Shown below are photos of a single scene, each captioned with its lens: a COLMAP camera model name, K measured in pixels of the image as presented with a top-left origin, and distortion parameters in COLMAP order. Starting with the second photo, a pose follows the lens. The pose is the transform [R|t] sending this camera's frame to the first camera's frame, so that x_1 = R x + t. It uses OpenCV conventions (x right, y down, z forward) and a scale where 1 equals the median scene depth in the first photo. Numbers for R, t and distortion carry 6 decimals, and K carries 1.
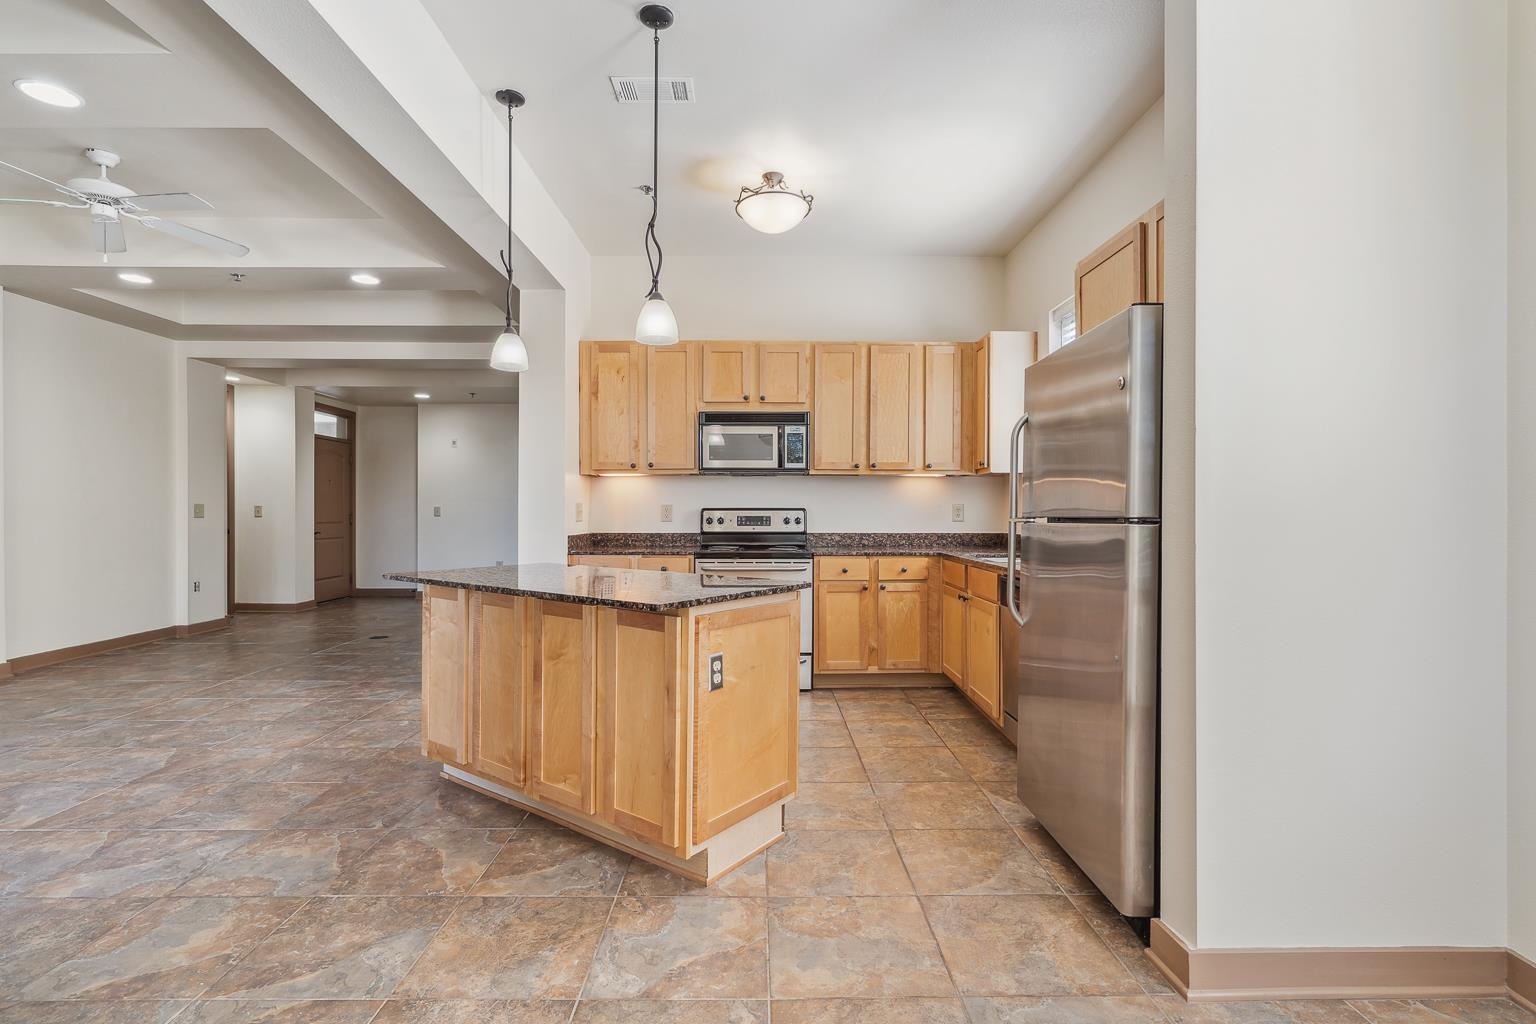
lens RADIAL K [[712.0, 0, 762.2], [0, 712.0, 512.9], [0, 0, 1]] dist [-0.004739, 0.001648]
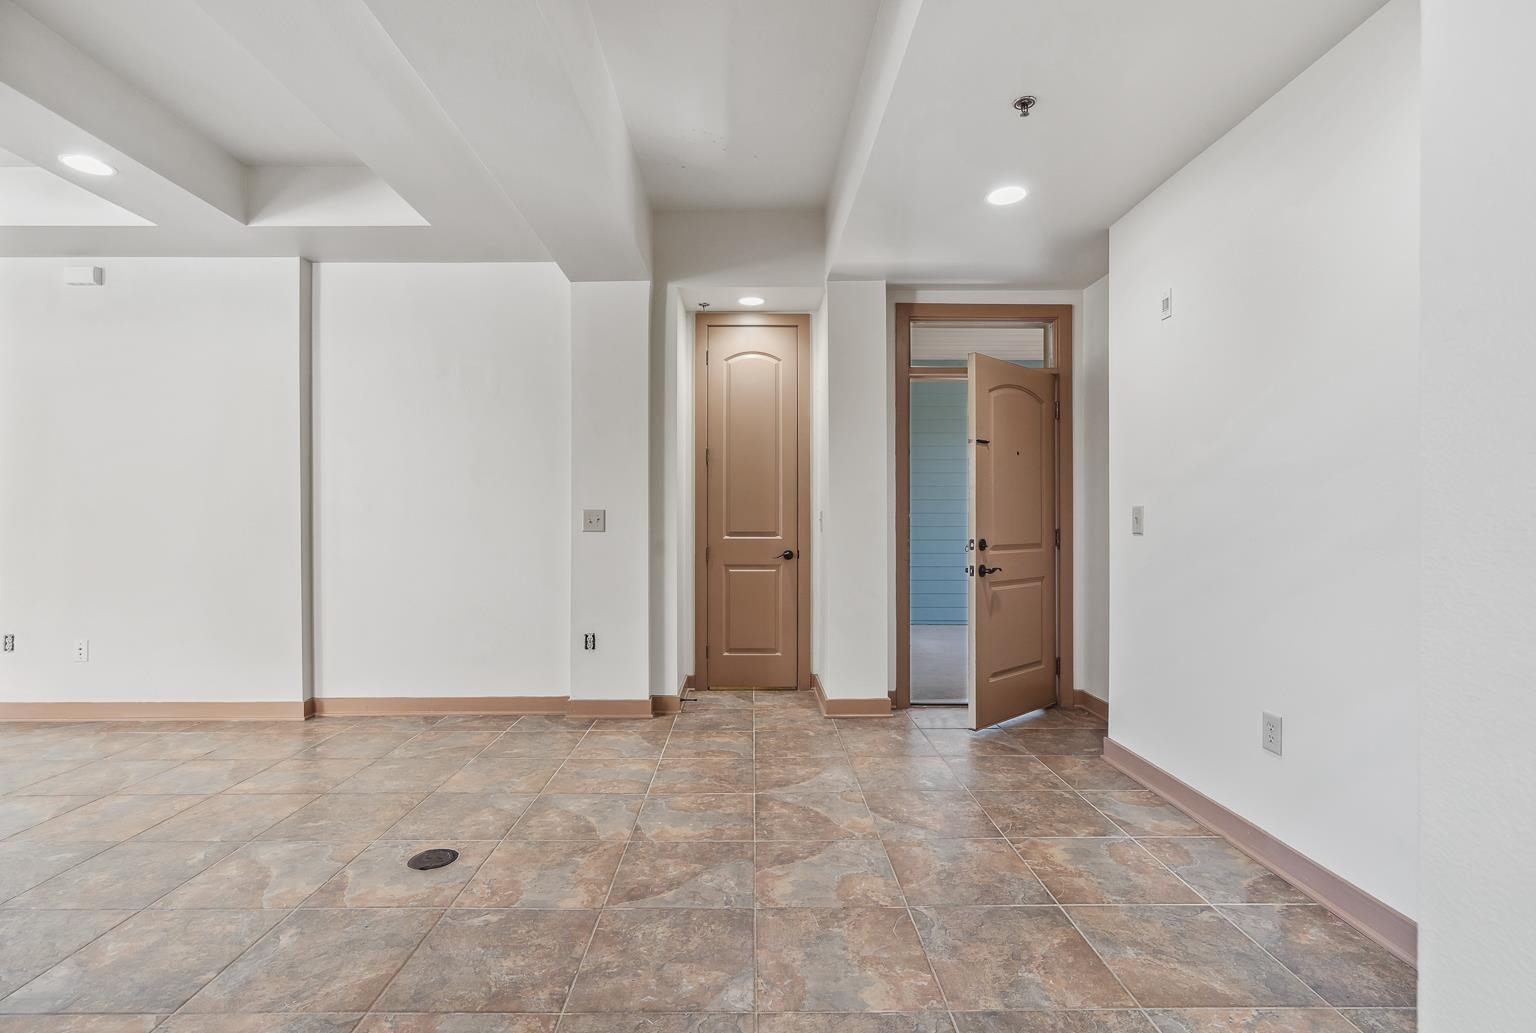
lens RADIAL K [[703.9, 0, 758.2], [0, 703.9, 512.9], [0, 0, 1]] dist [-0.002689, 0.000551]
pose [[-0.003520, -0.009758, -0.999946, -0.250228], [-0.001274, 0.999952, -0.009753, -0.006225], [0.999993, 0.001240, -0.003532, 1.666064]]
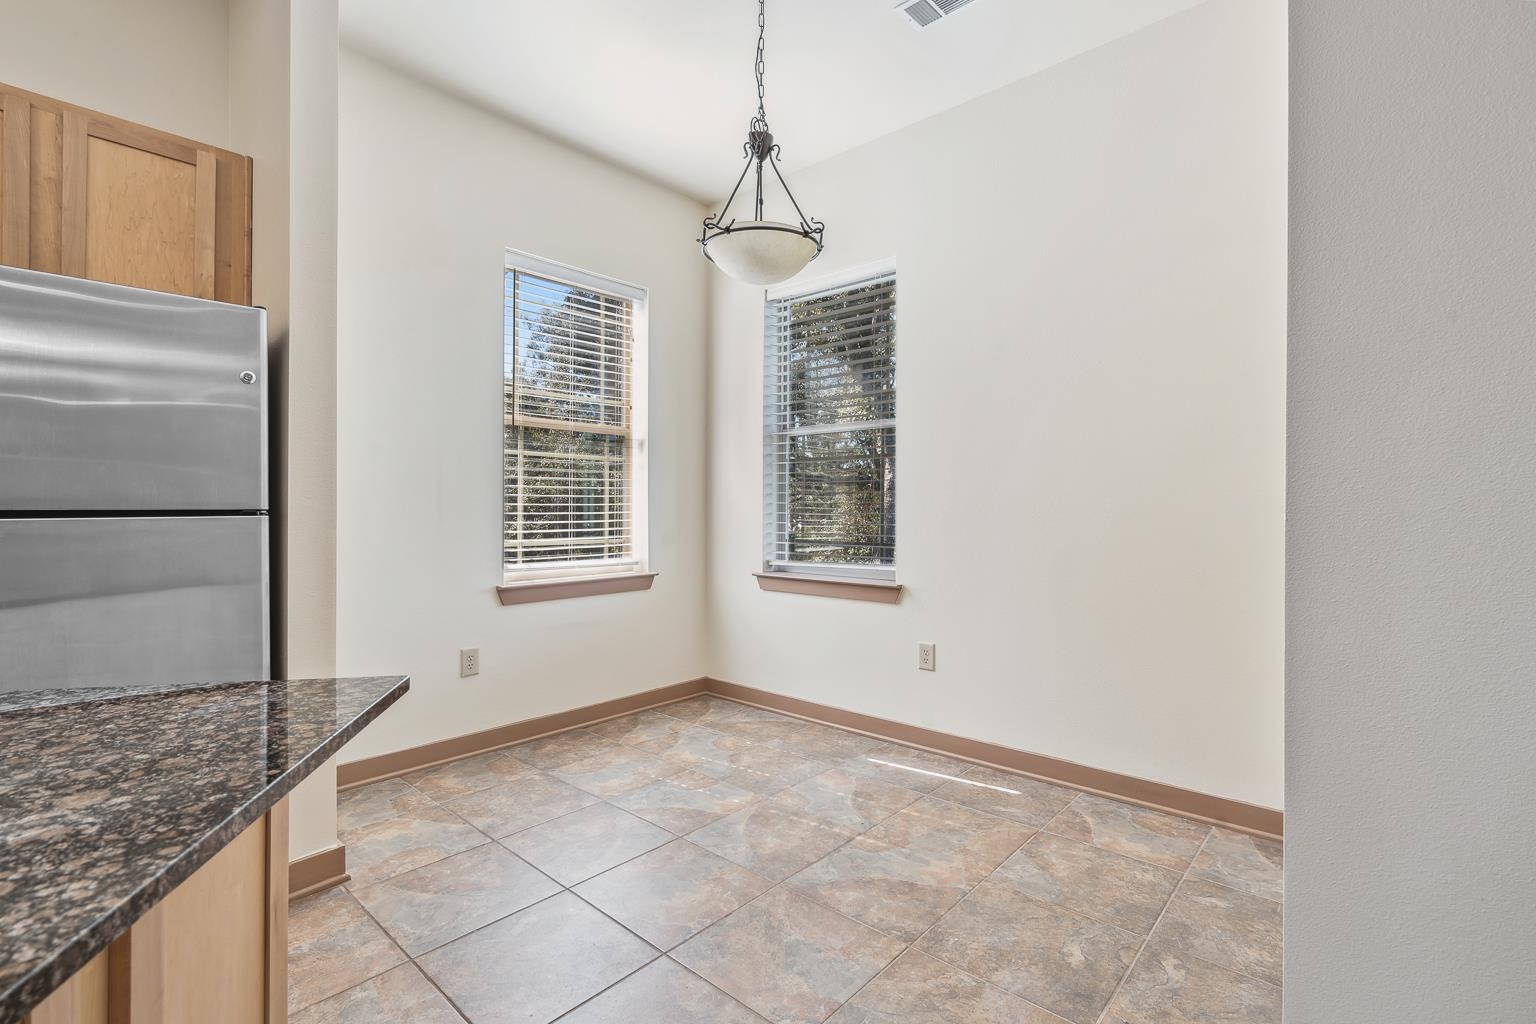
lens RADIAL K [[705.8, 0, 761.4], [0, 705.8, 509.2], [0, 0, 1]] dist [-0.005120, -0.000136]
pose [[-0.736717, -0.003375, 0.676192, -0.303913], [-0.004463, 0.999990, 0.000128, 0.000876], [-0.676186, -0.002923, -0.736725, 0.527250]]
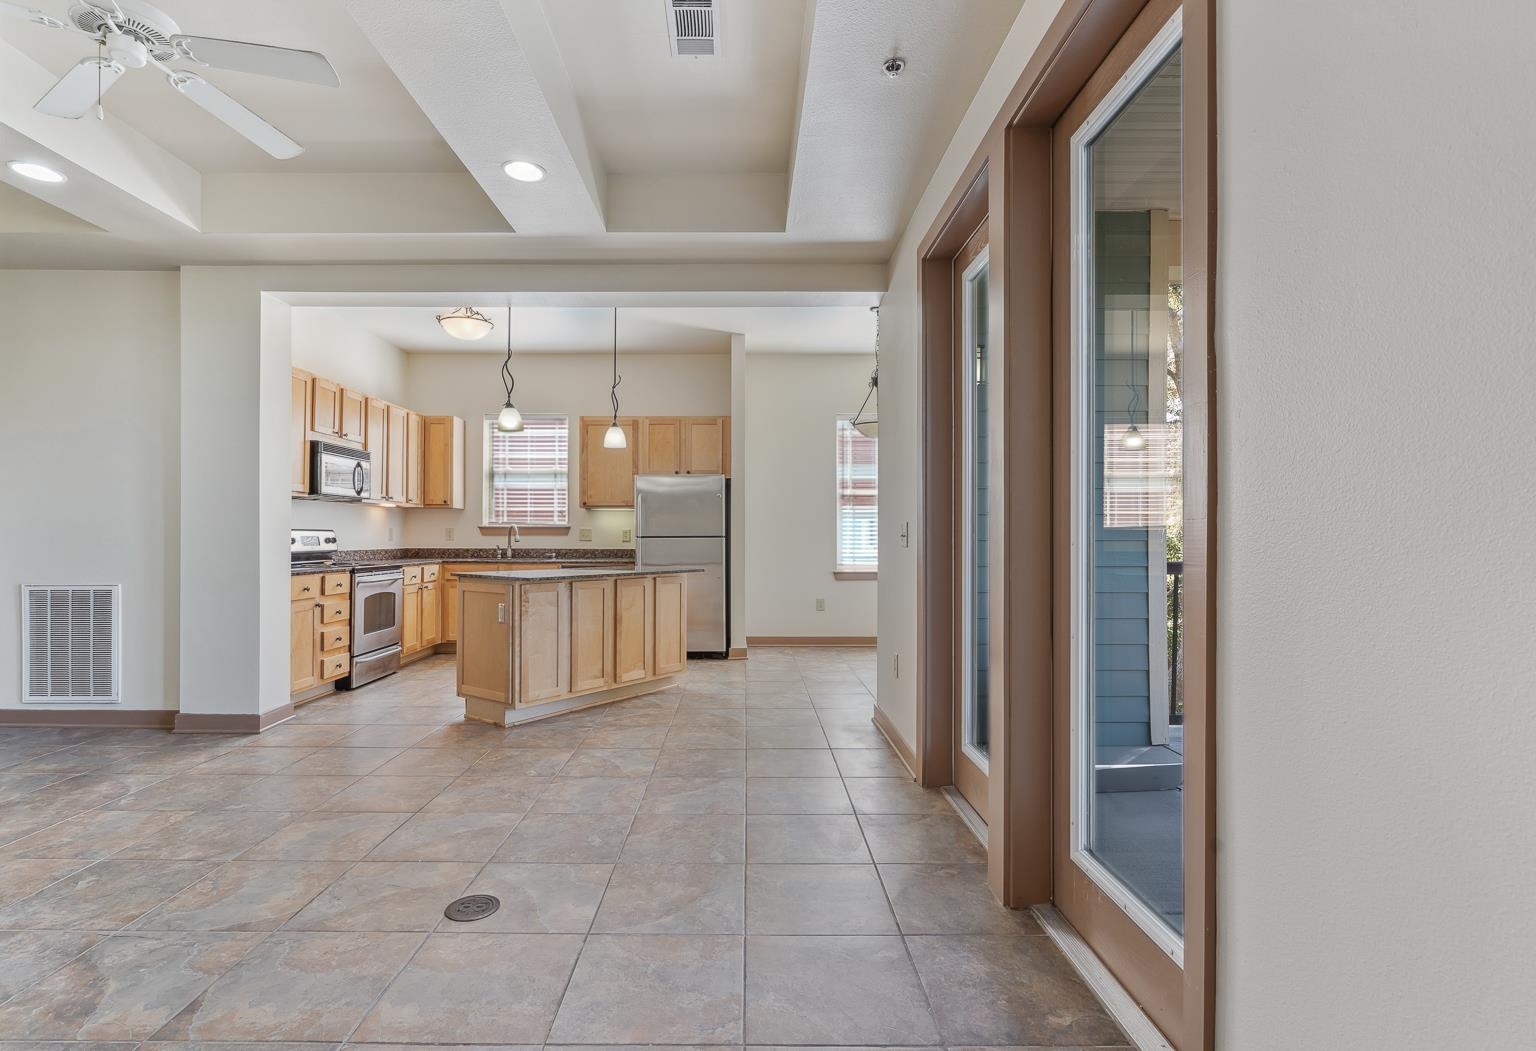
lens RADIAL K [[726.2, 0, 739.9], [0, 726.2, 533.7], [0, 0, 1]] dist [-0.000380, 0.000166]
pose [[0.013642, 0.001277, 0.999906, -1.246532], [-0.001917, 0.999997, -0.001251, 0.000094], [-0.999905, -0.001899, 0.013644, 0.362073]]
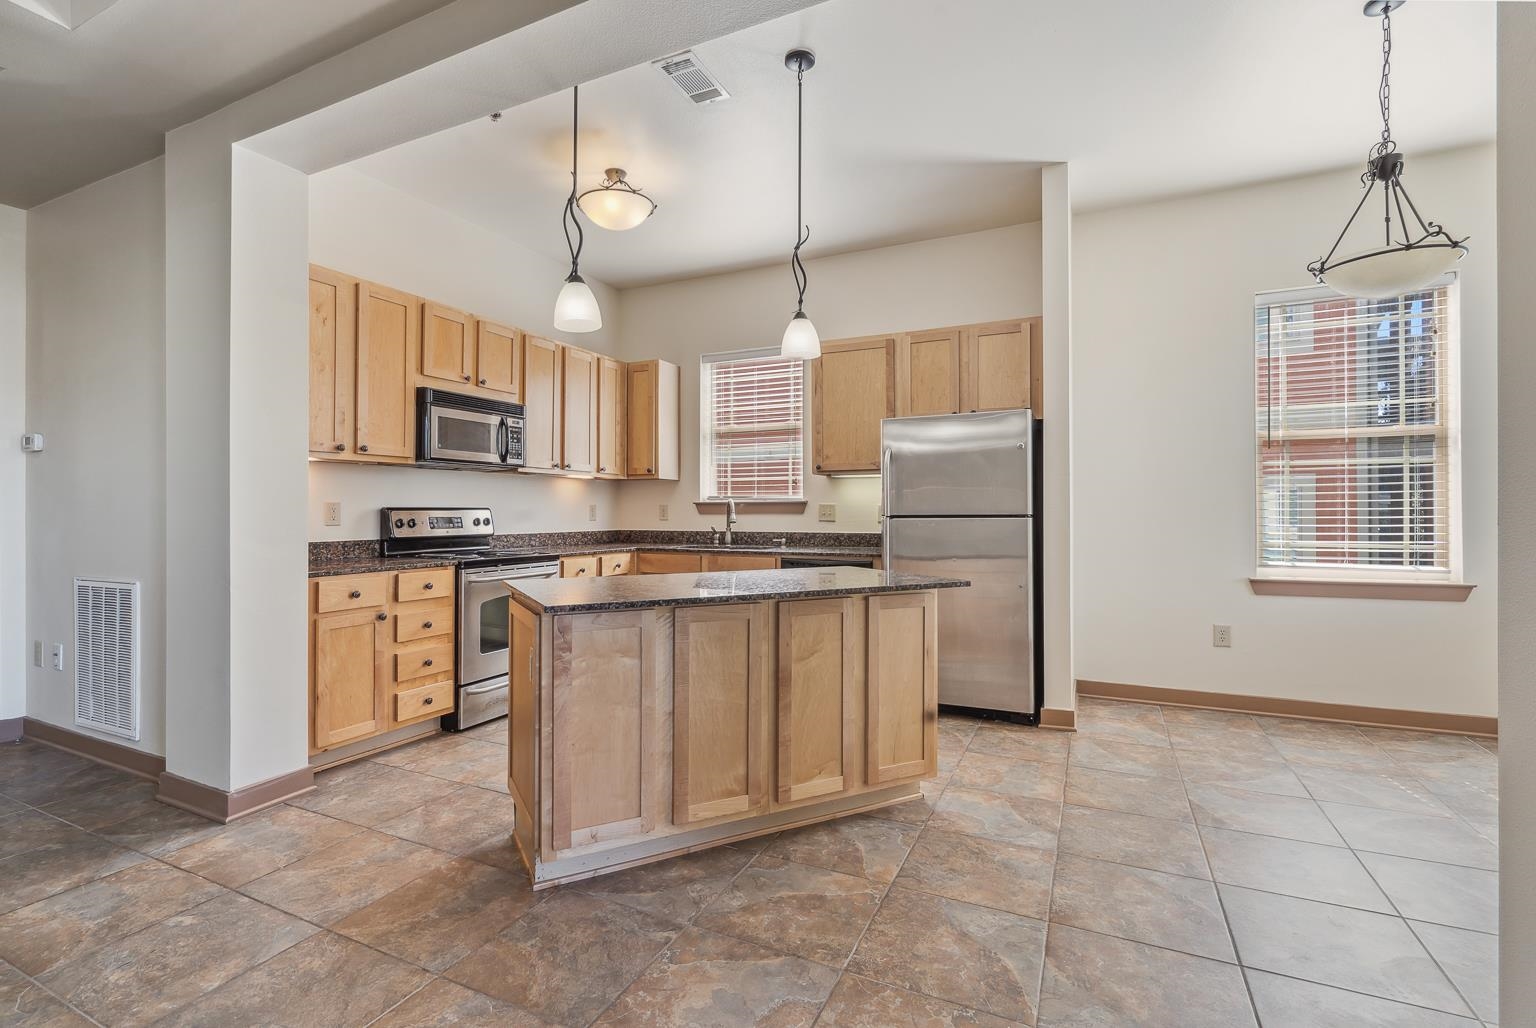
lens RADIAL K [[703.9, 0, 758.2], [0, 703.9, 510.4], [0, 0, 1]] dist [-0.002689, 0.000551]
pose [[0.441139, -0.000066, 0.897439, -0.663365], [0.001917, 0.999998, -0.000868, -0.002260], [-0.897437, 0.002103, 0.441138, 0.336641]]
